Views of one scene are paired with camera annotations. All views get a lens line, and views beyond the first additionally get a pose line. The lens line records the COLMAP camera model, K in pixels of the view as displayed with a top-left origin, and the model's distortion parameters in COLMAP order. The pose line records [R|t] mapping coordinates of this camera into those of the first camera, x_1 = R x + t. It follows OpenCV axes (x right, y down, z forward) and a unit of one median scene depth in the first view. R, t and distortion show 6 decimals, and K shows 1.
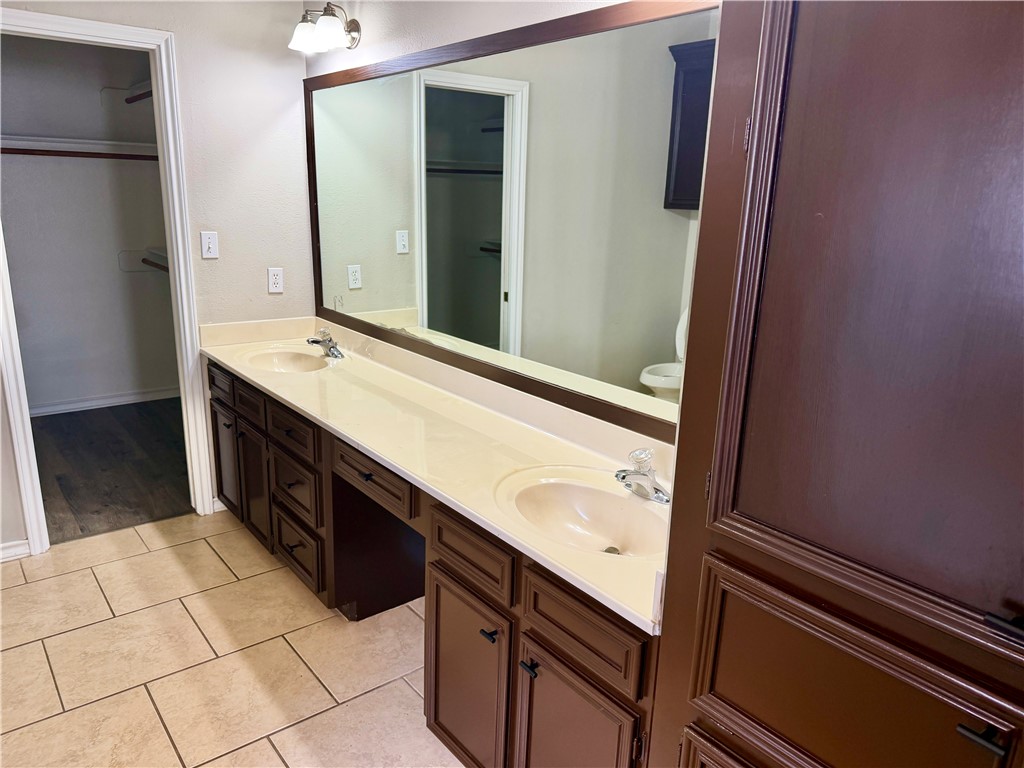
lens RADIAL K [[724.4, 0, 508.4], [0, 724.4, 383.7], [0, 0, 1]] dist [0.041850, -0.044895]
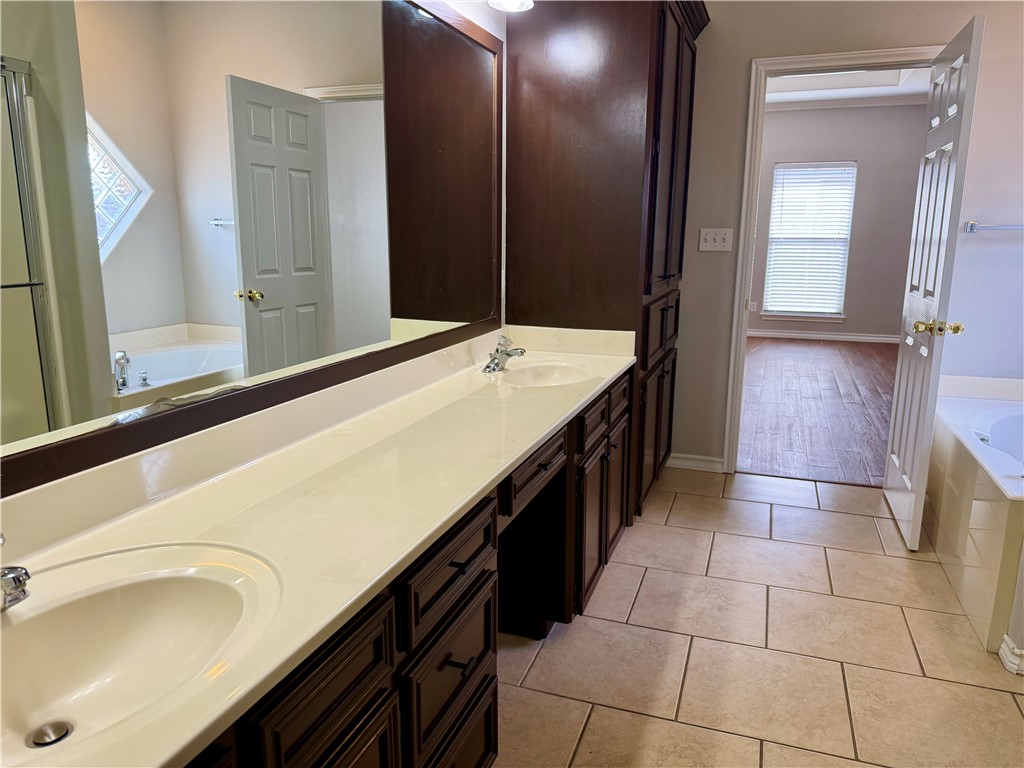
lens RADIAL K [[724.4, 0, 518.0], [0, 724.4, 383.9], [0, 0, 1]] dist [0.041850, -0.044895]
pose [[-0.529904, -0.207021, 0.822402, -0.871971], [0.205973, 0.909293, 0.361609, -0.280947], [-0.822665, 0.361011, -0.439197, 1.371010]]
